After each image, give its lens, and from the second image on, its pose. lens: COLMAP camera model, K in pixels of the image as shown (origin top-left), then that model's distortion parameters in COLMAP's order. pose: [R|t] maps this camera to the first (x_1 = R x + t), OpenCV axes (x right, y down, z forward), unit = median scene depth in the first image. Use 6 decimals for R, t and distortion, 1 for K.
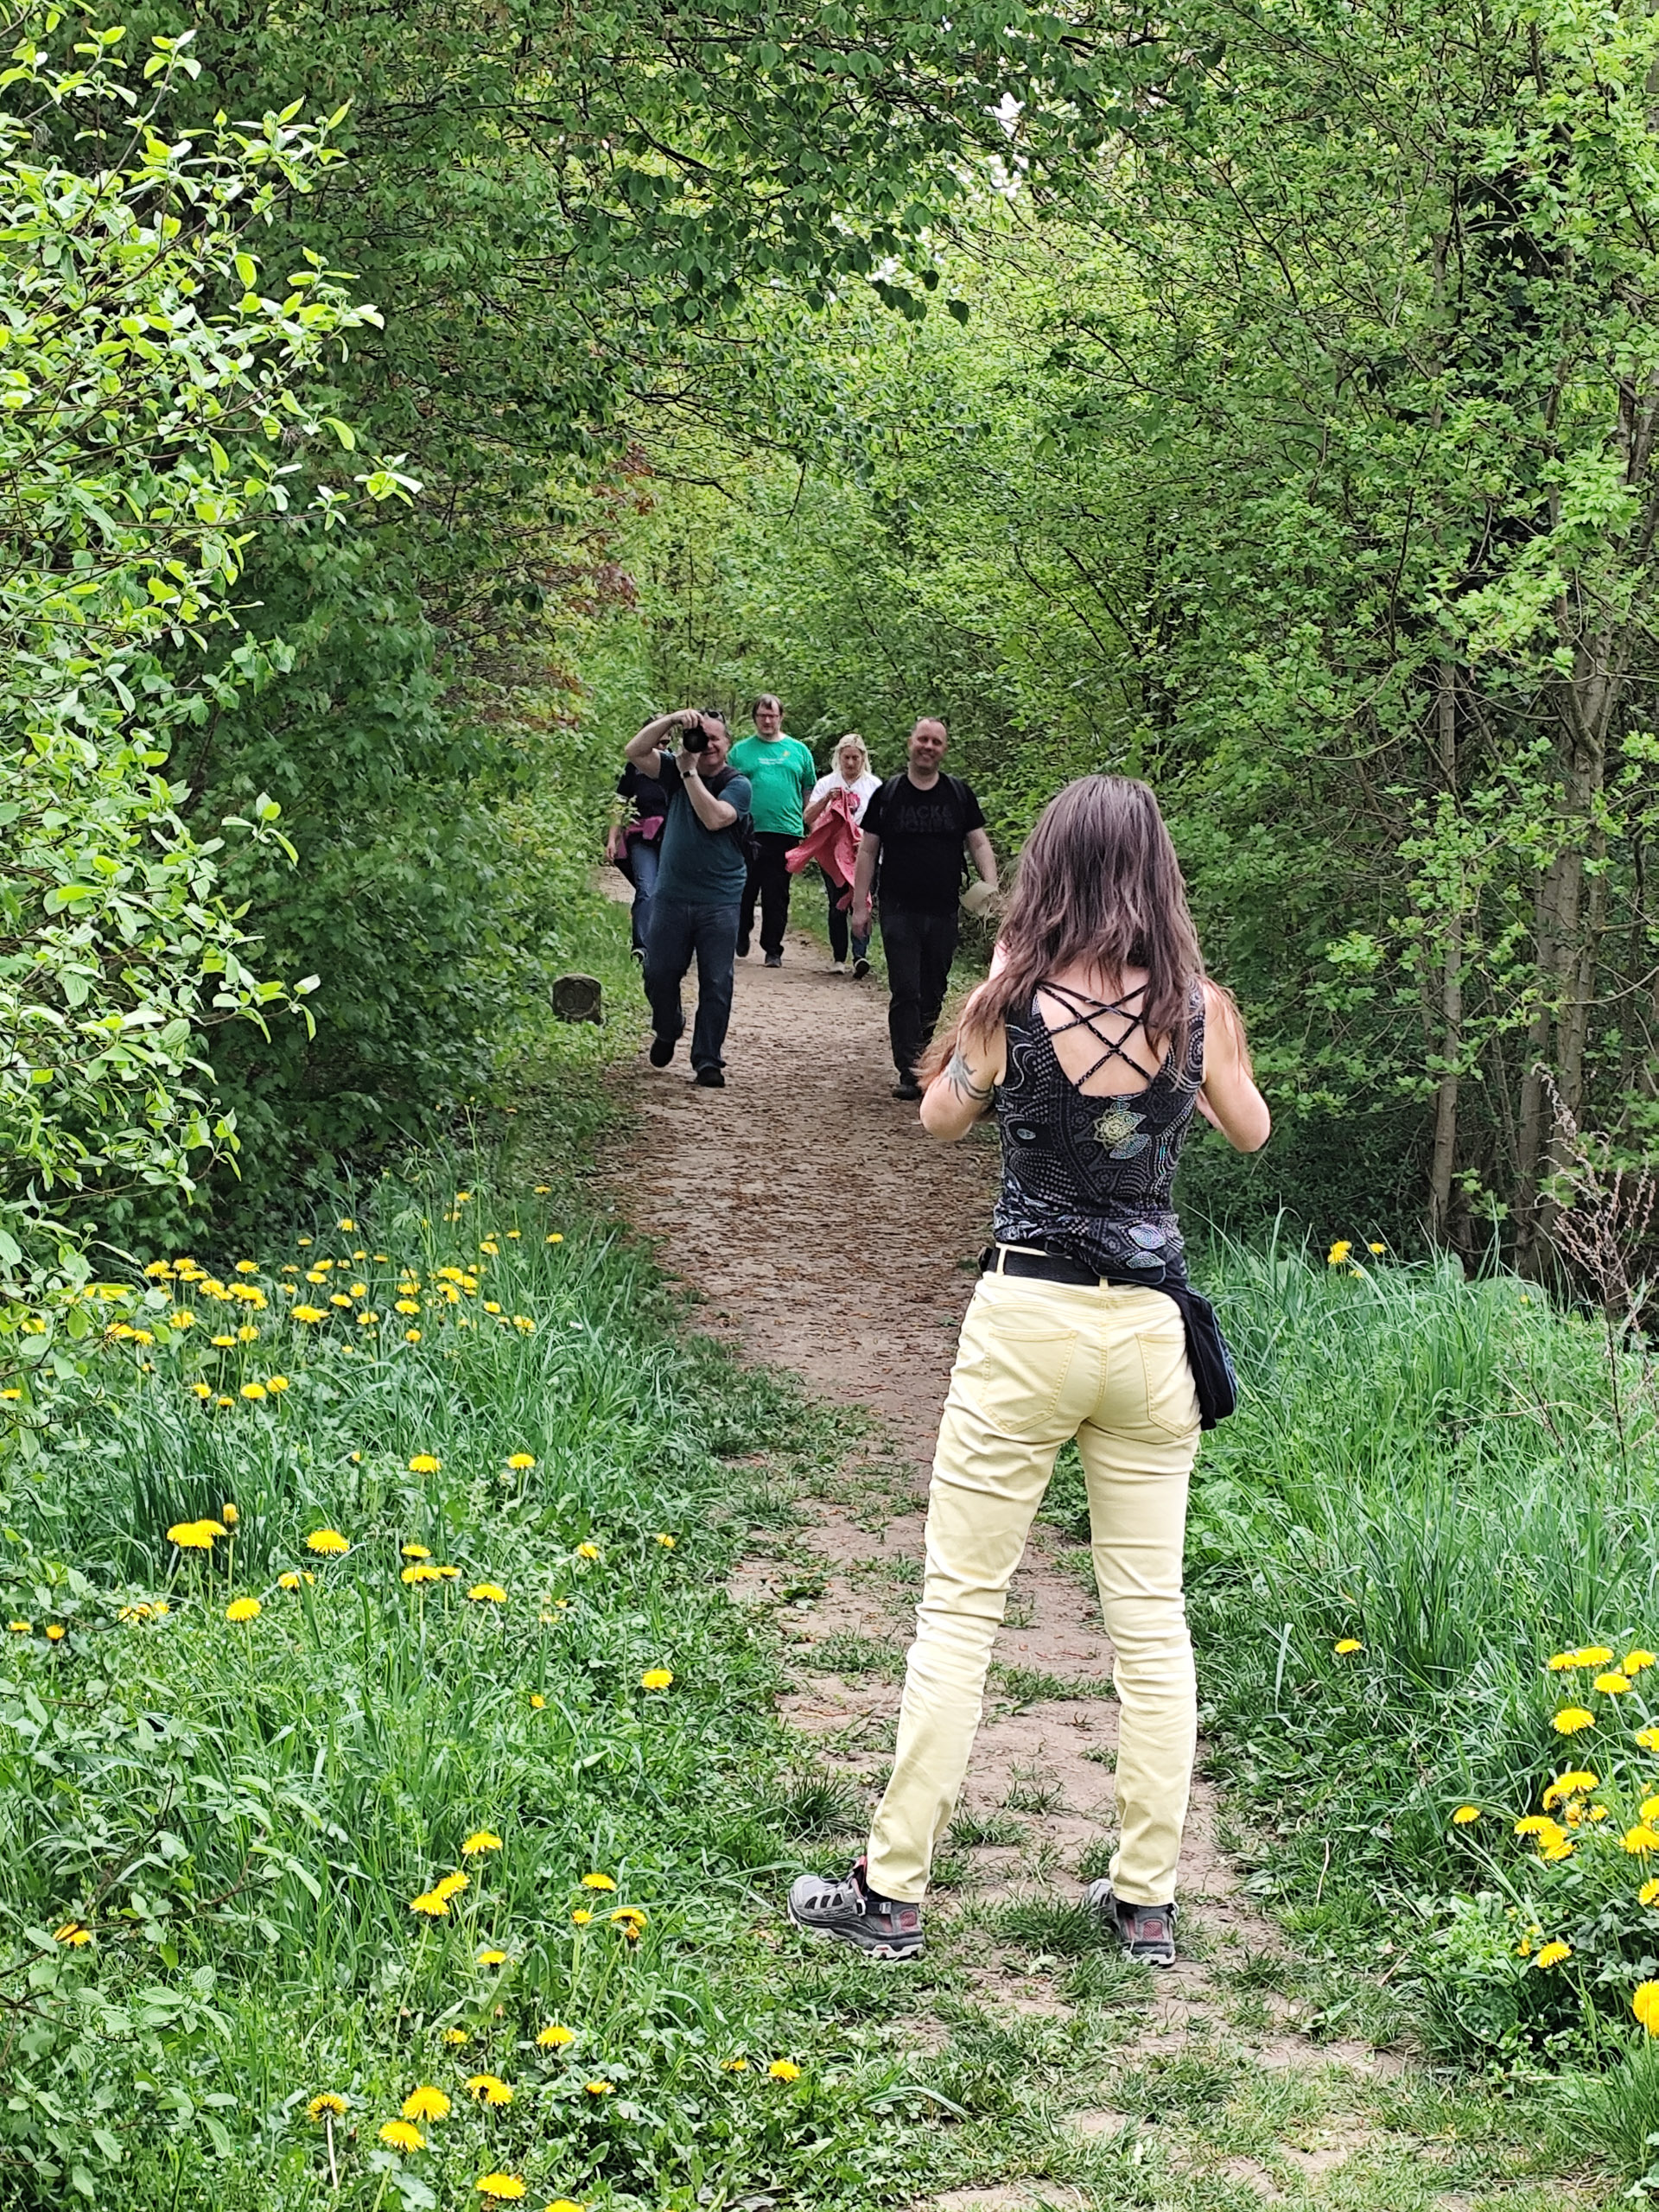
lens RADIAL K [[4619.6, 0, 829.5], [0, 4619.6, 1106.0], [0, 0, 1]] dist [0.421879, -3.390086]
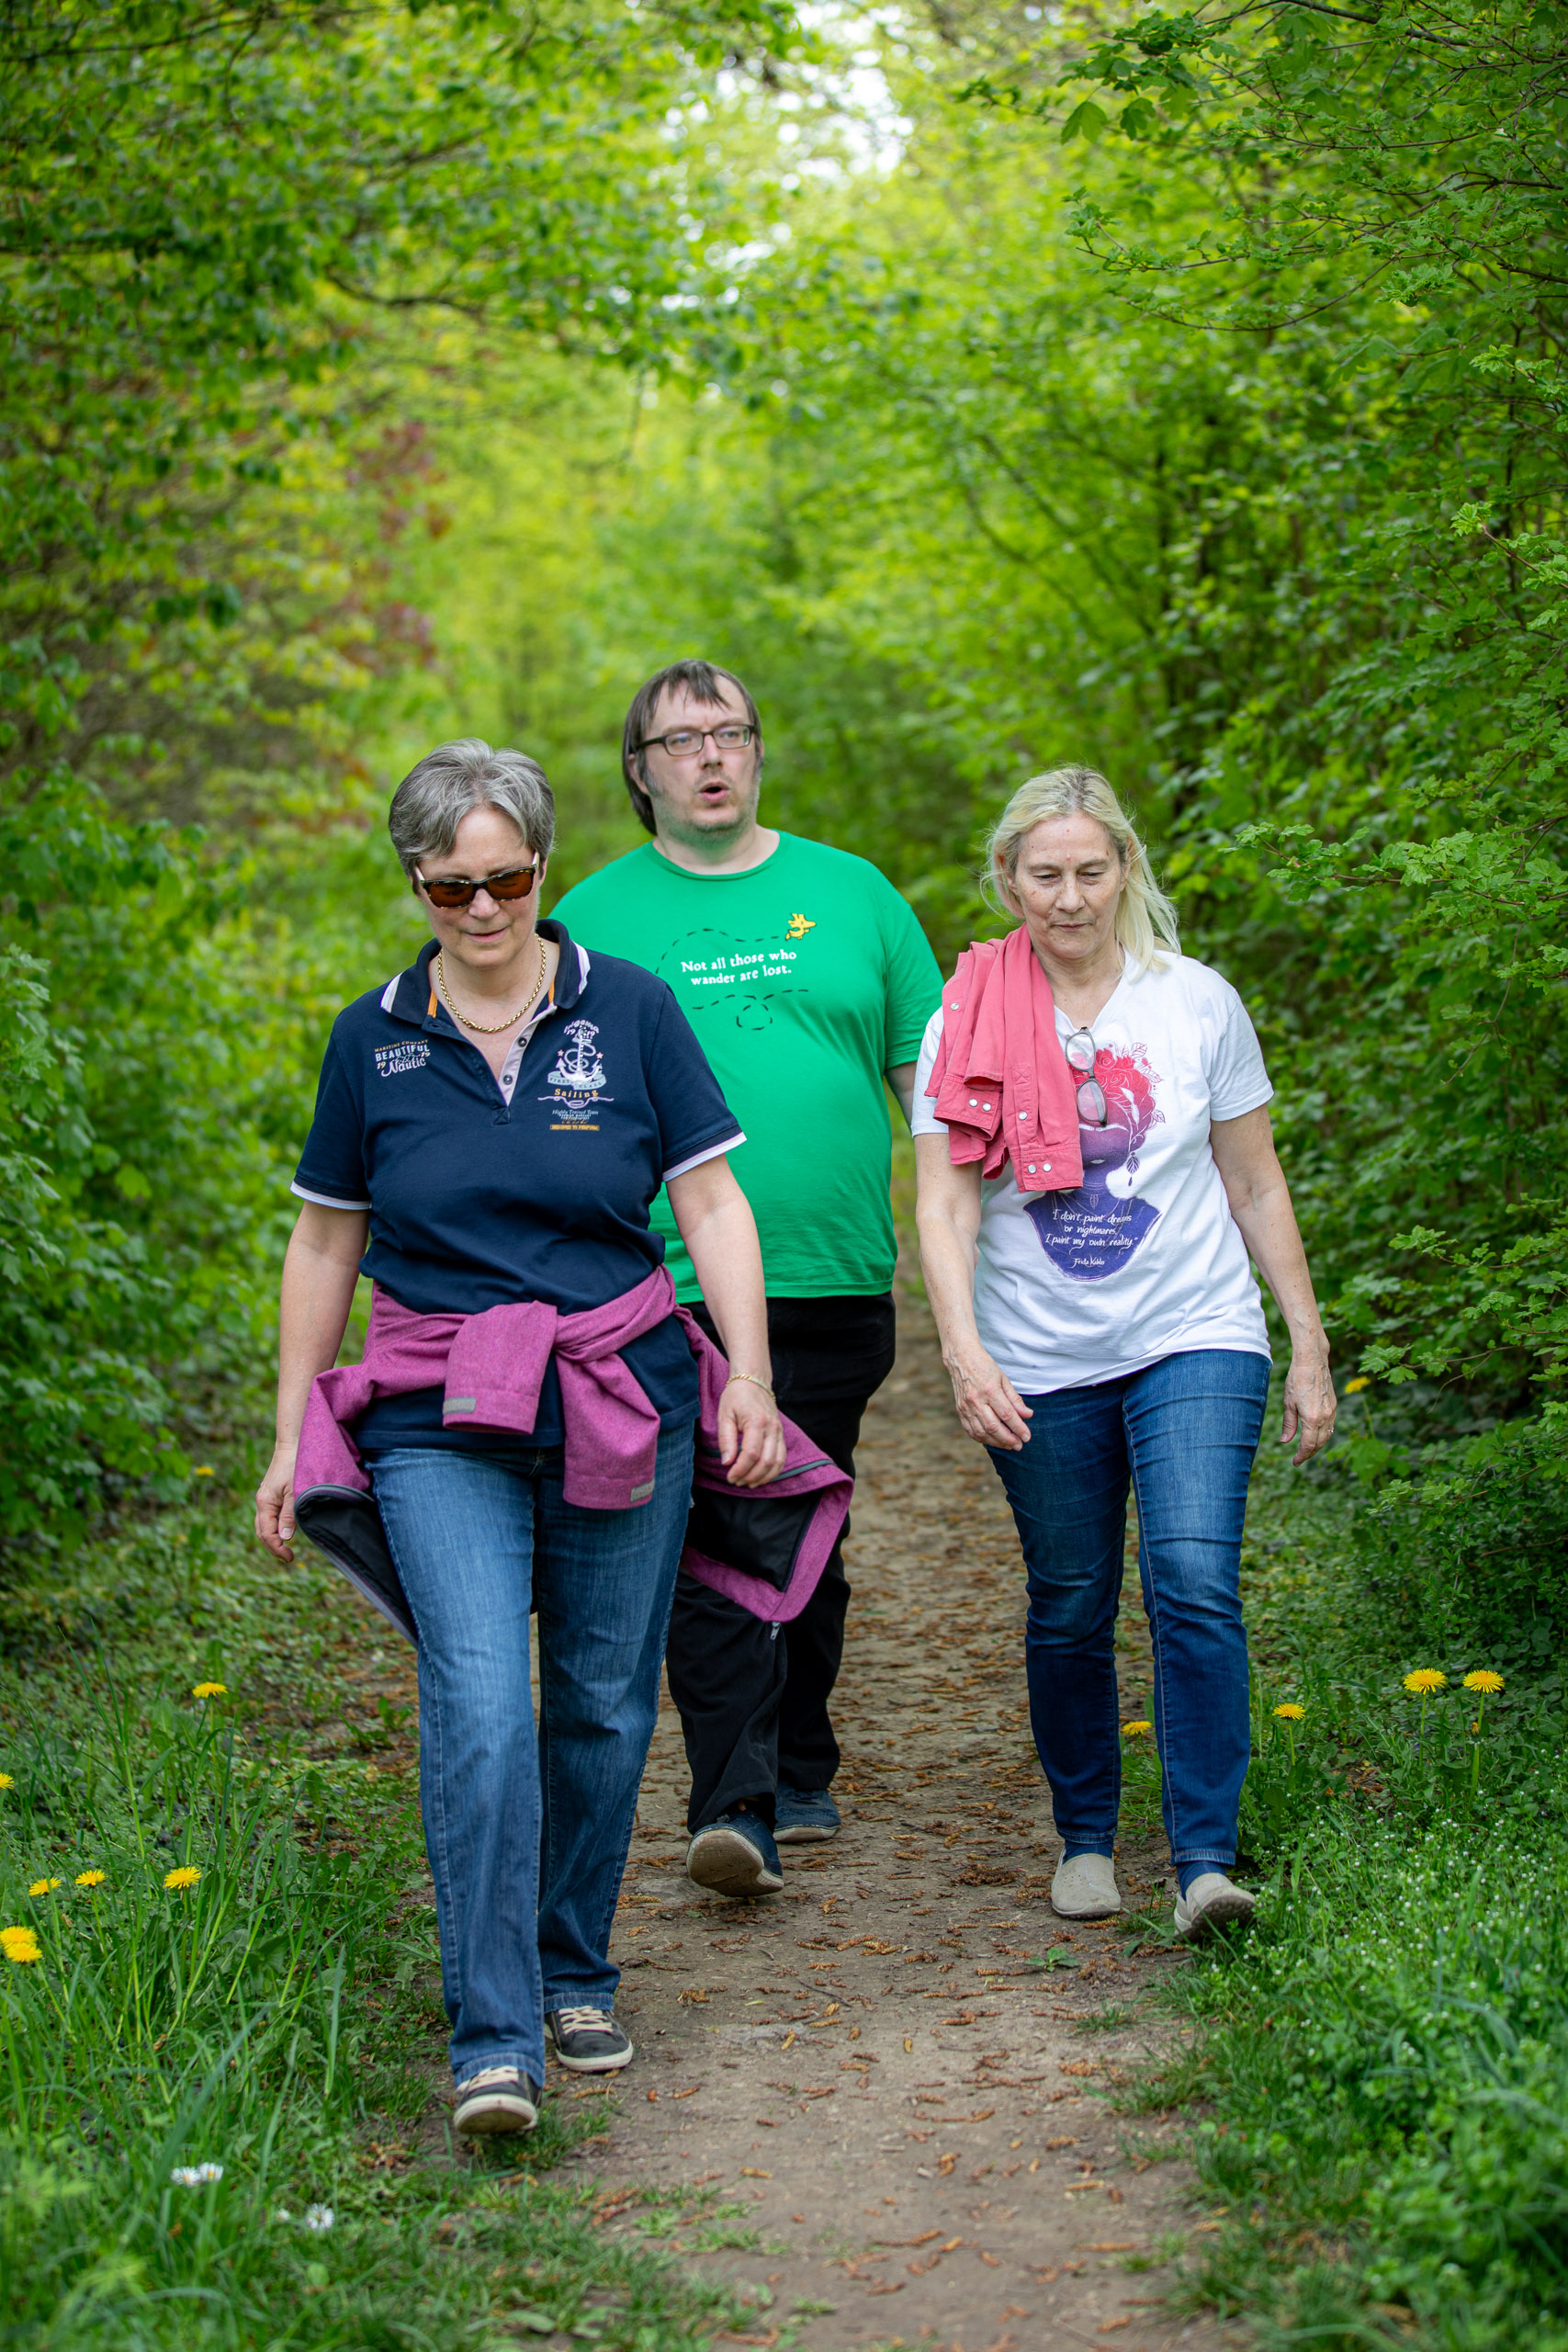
lens RADIAL K [[5072.8, 0, 784.0], [0, 5072.8, 1176.0], [0, 0, 1]] dist [-0.222776, -0.118376]
pose [[0.996761, -0.080031, 0.007947, 0.000318], [0.080134, 0.996690, -0.013688, -0.017601], [-0.006826, 0.014280, 0.999875, 0.318103]]
